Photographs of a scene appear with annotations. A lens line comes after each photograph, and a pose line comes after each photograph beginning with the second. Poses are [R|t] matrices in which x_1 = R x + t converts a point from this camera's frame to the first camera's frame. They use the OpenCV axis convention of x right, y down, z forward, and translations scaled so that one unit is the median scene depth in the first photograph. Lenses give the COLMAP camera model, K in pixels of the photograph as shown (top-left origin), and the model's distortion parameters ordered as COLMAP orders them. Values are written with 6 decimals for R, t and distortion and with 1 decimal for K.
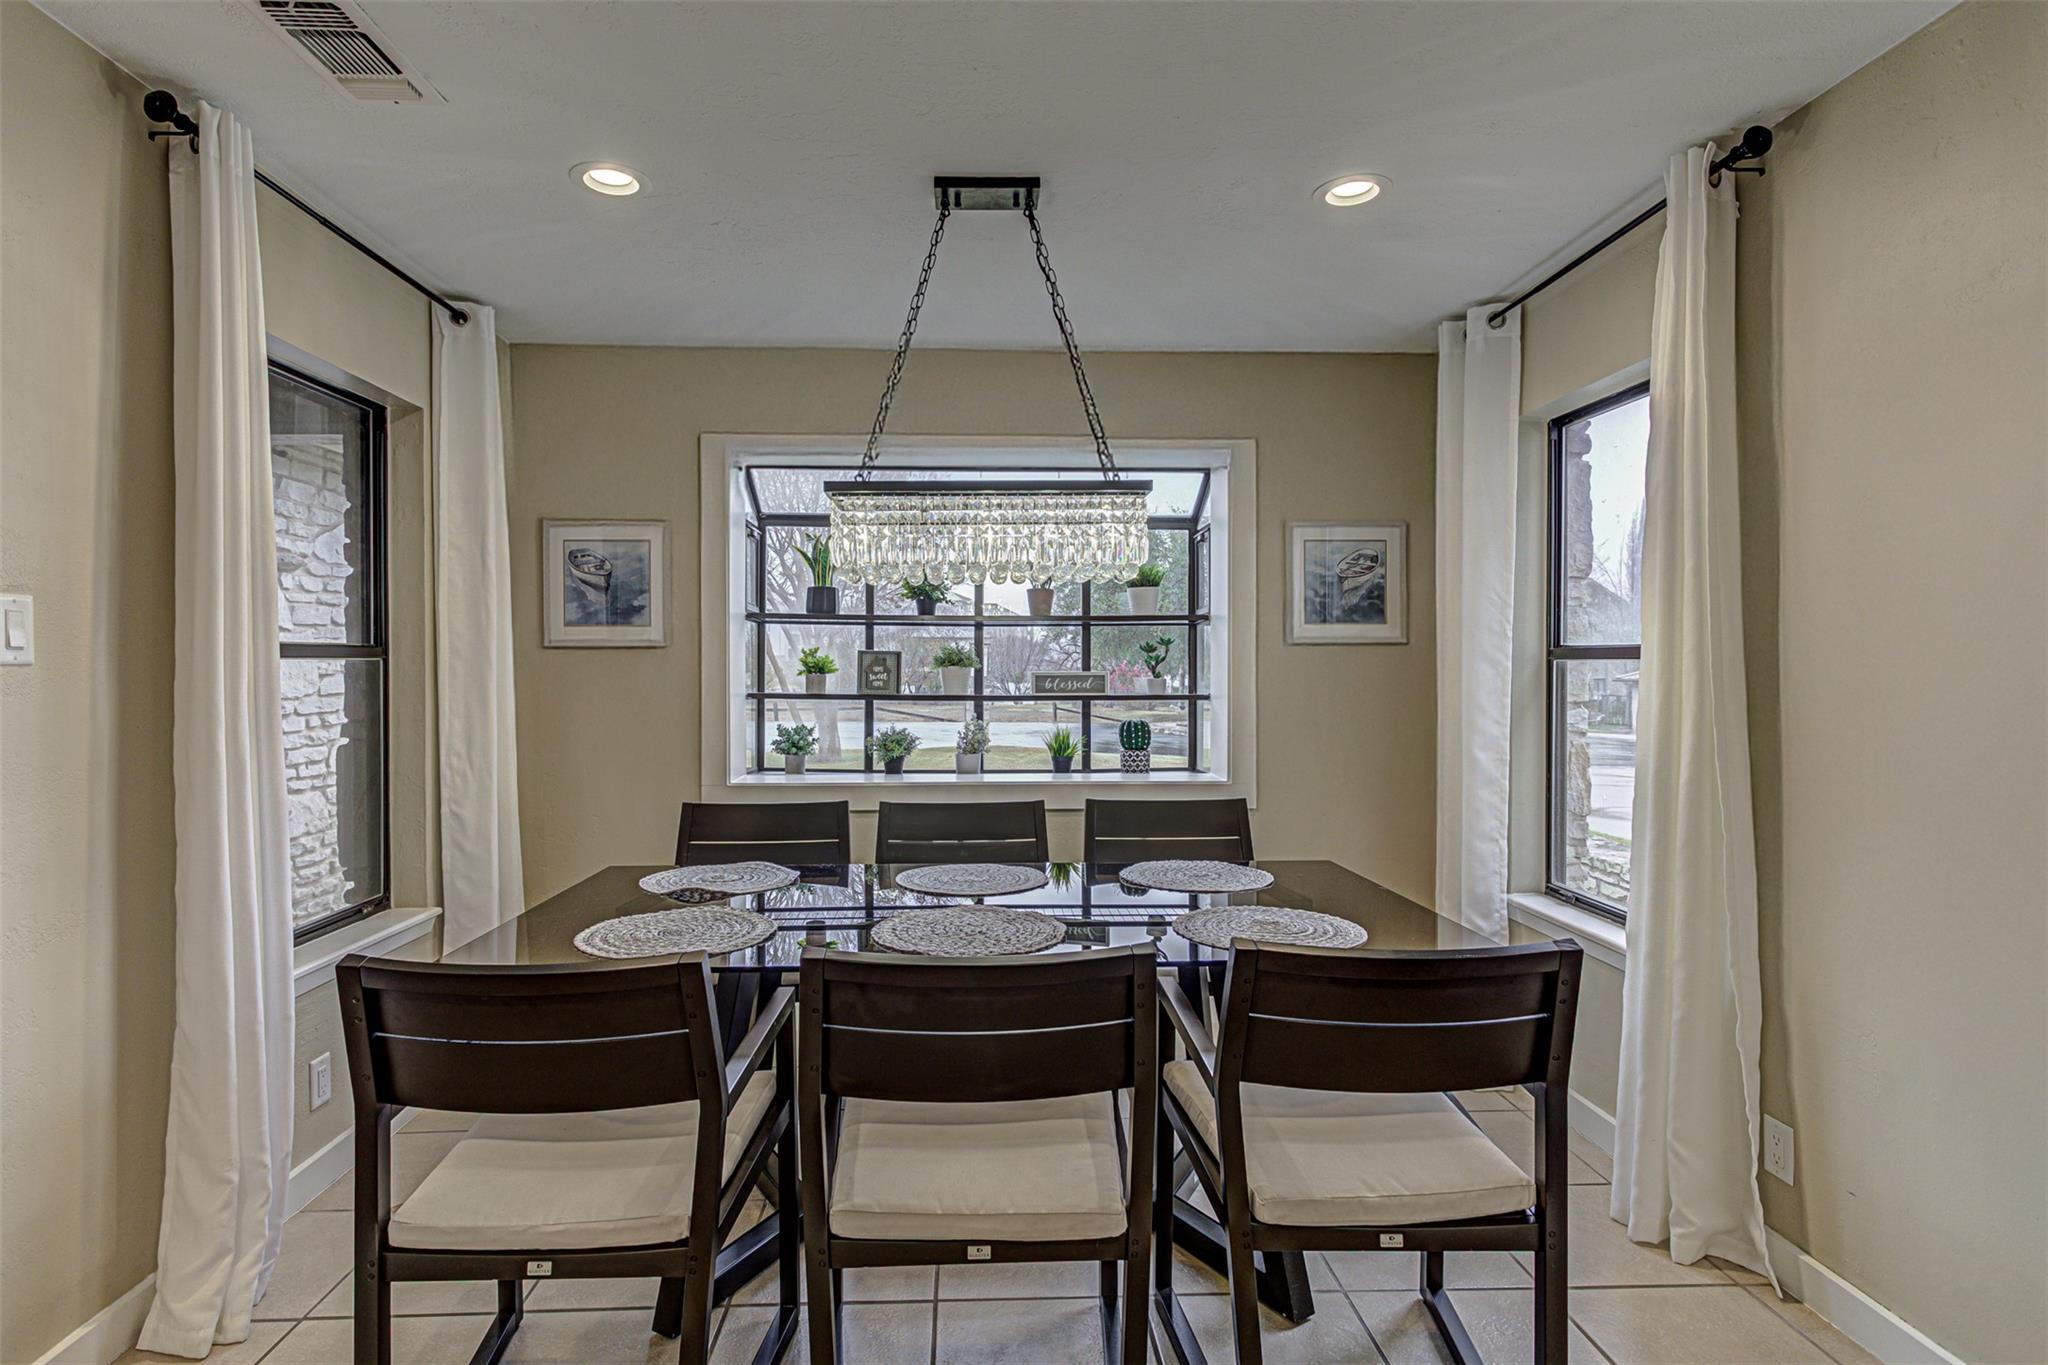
lens RADIAL K [[1025.8, 0, 1004.5], [0, 1025.8, 668.3], [0, 0, 1]] dist [-0.004982, 0.000399]
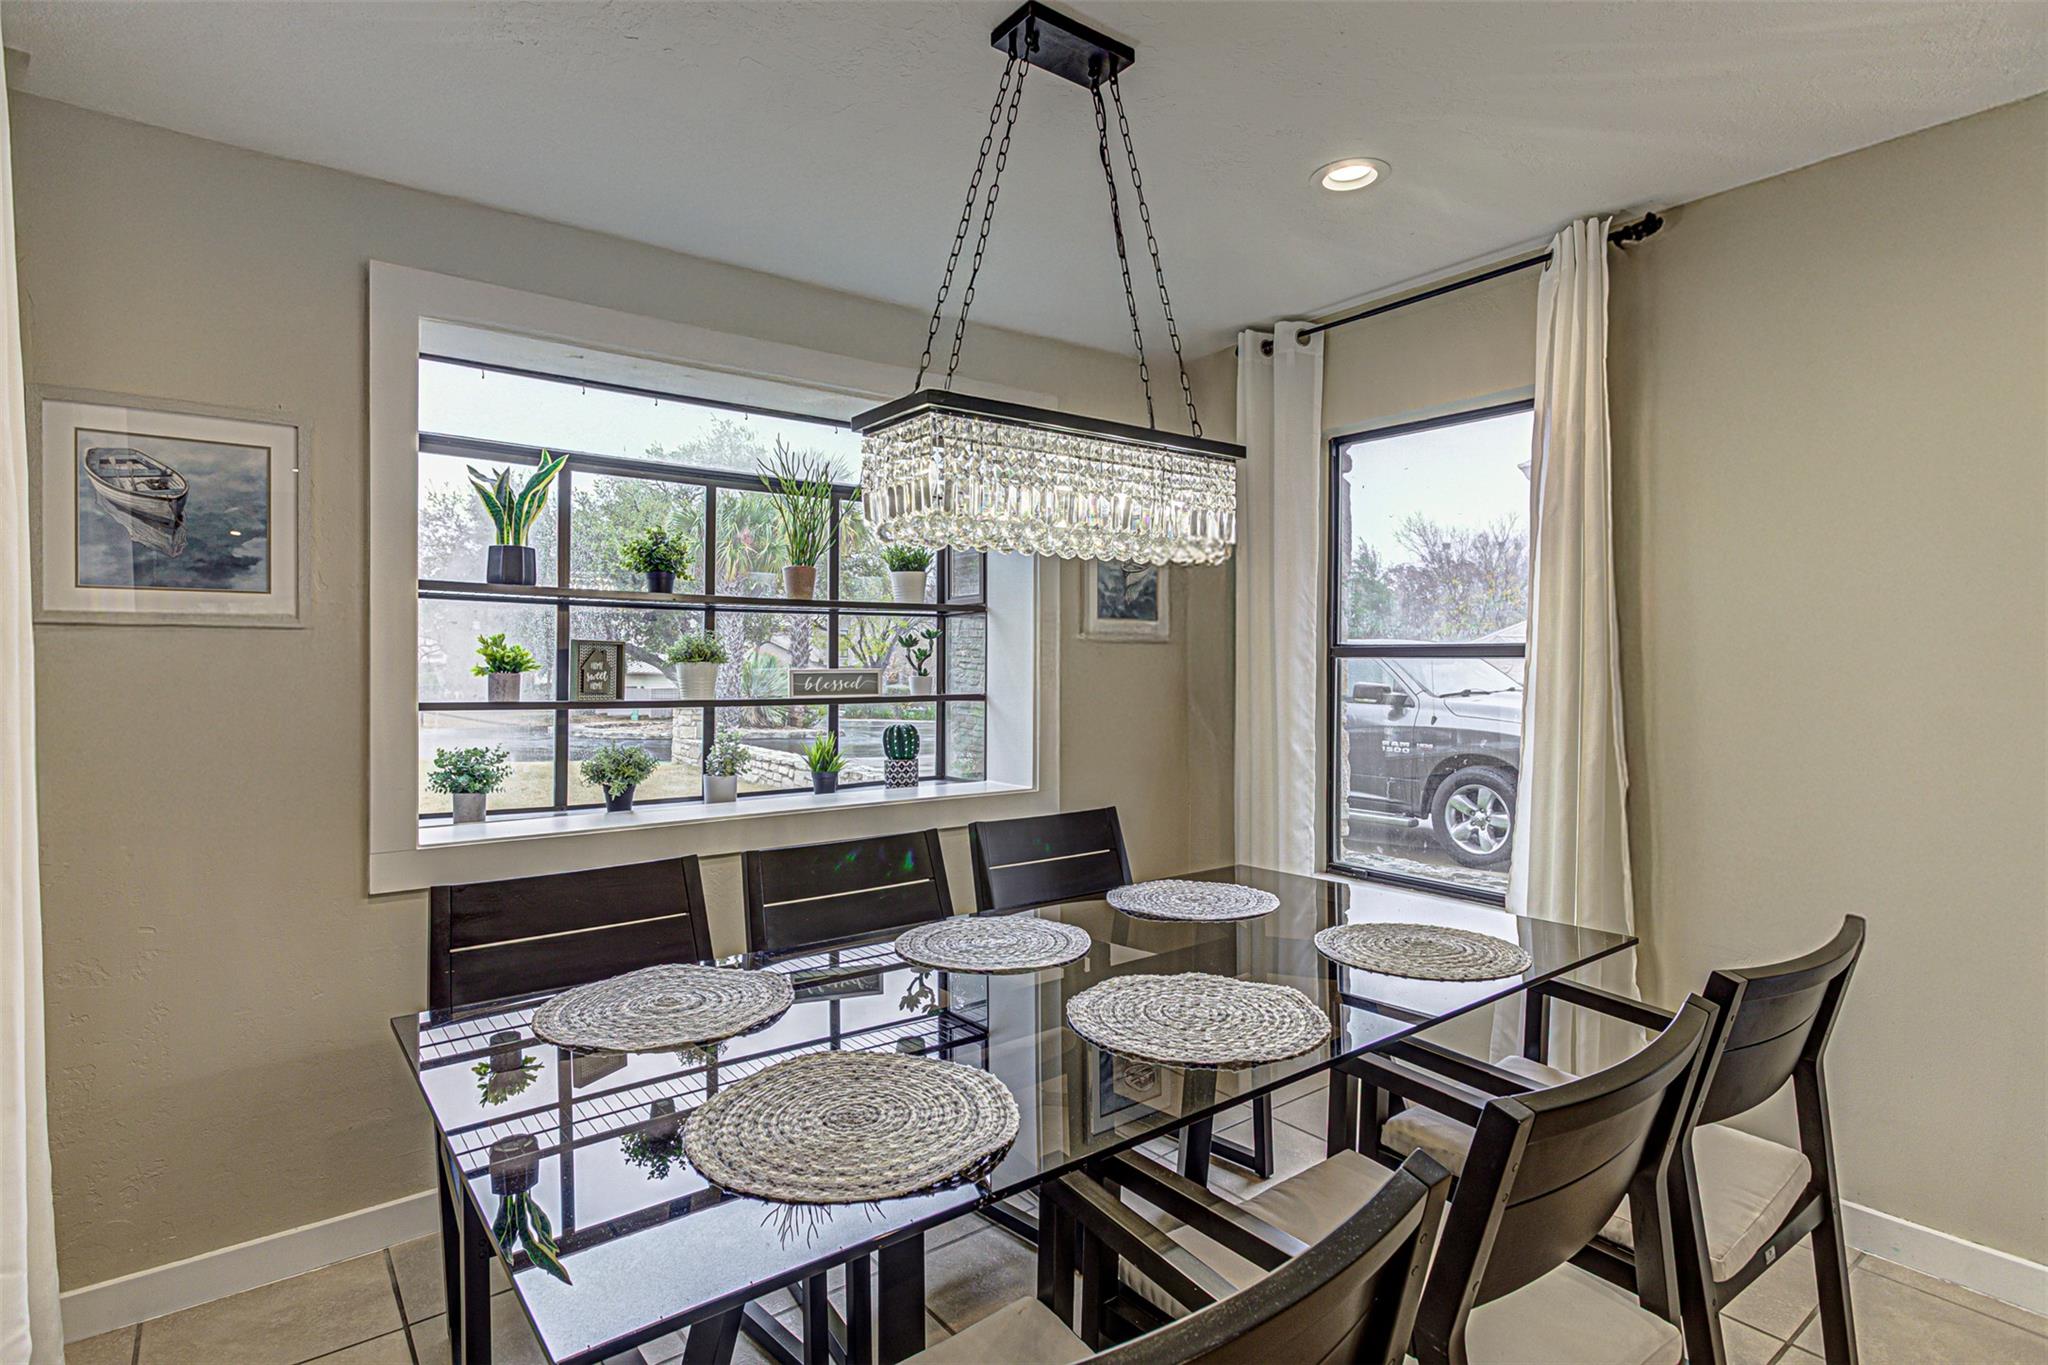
lens RADIAL K [[1025.8, 0, 1004.5], [0, 1025.8, 668.3], [0, 0, 1]] dist [-0.004982, 0.000399]
pose [[0.814270, -0.001963, 0.580483, -0.310940], [-0.000682, 0.999990, 0.004337, -0.000780], [-0.580486, -0.003928, 0.814261, 0.249034]]
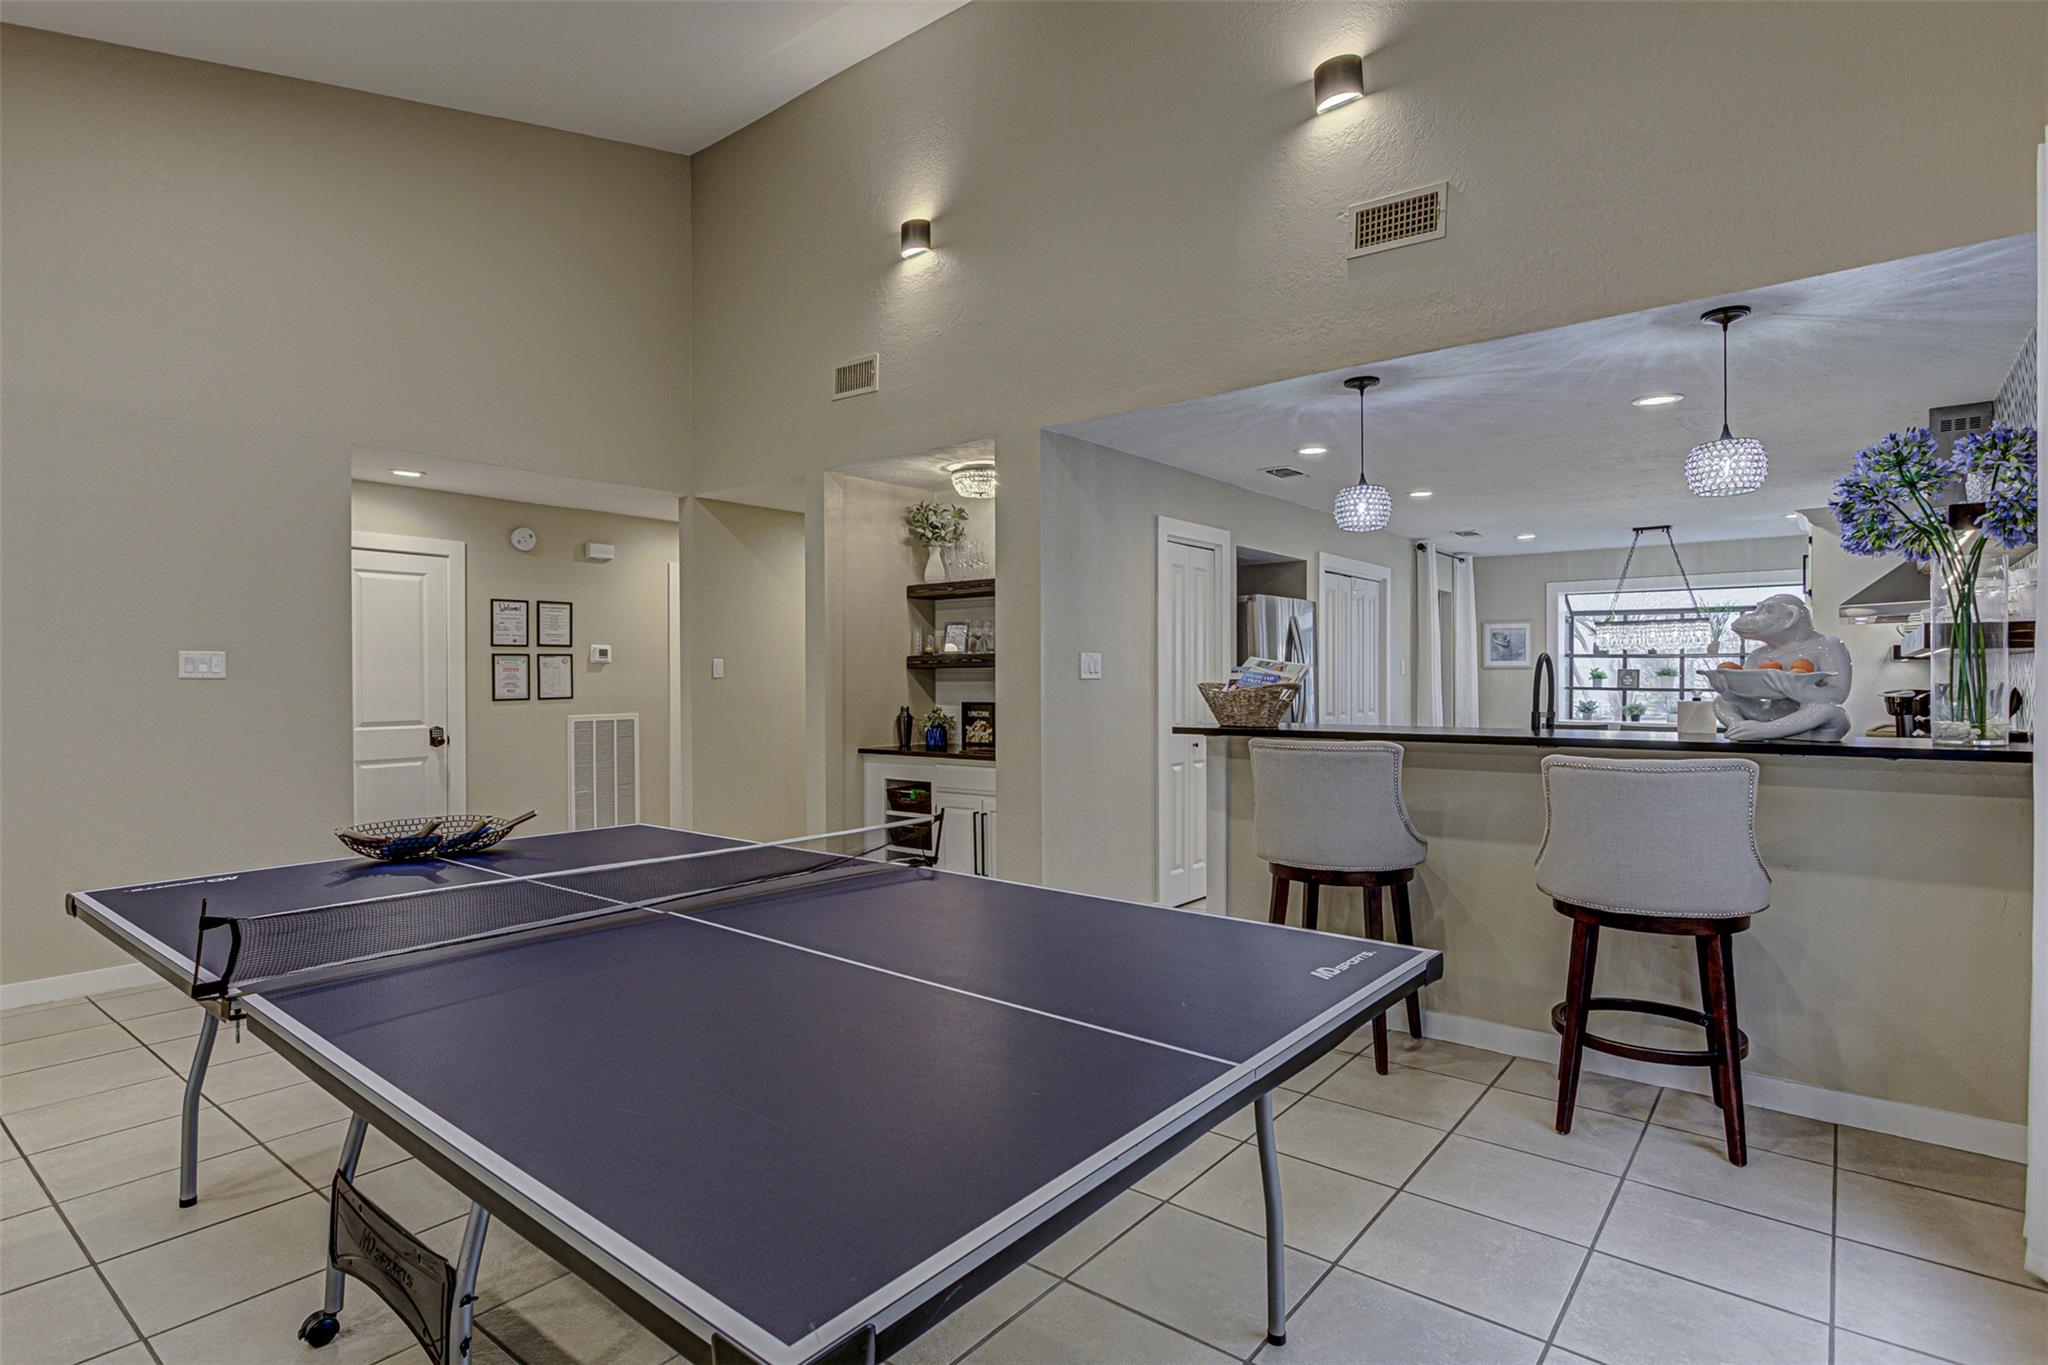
lens RADIAL K [[1035.2, 0, 1000.1], [0, 1035.2, 683.1], [0, 0, 1]] dist [0.000347, 0.000649]
pose [[0.745859, 0.003545, -0.666094, 0.383553], [-0.003050, 0.999994, 0.001908, 0.014670], [0.666097, 0.000608, 0.745865, -1.718710]]
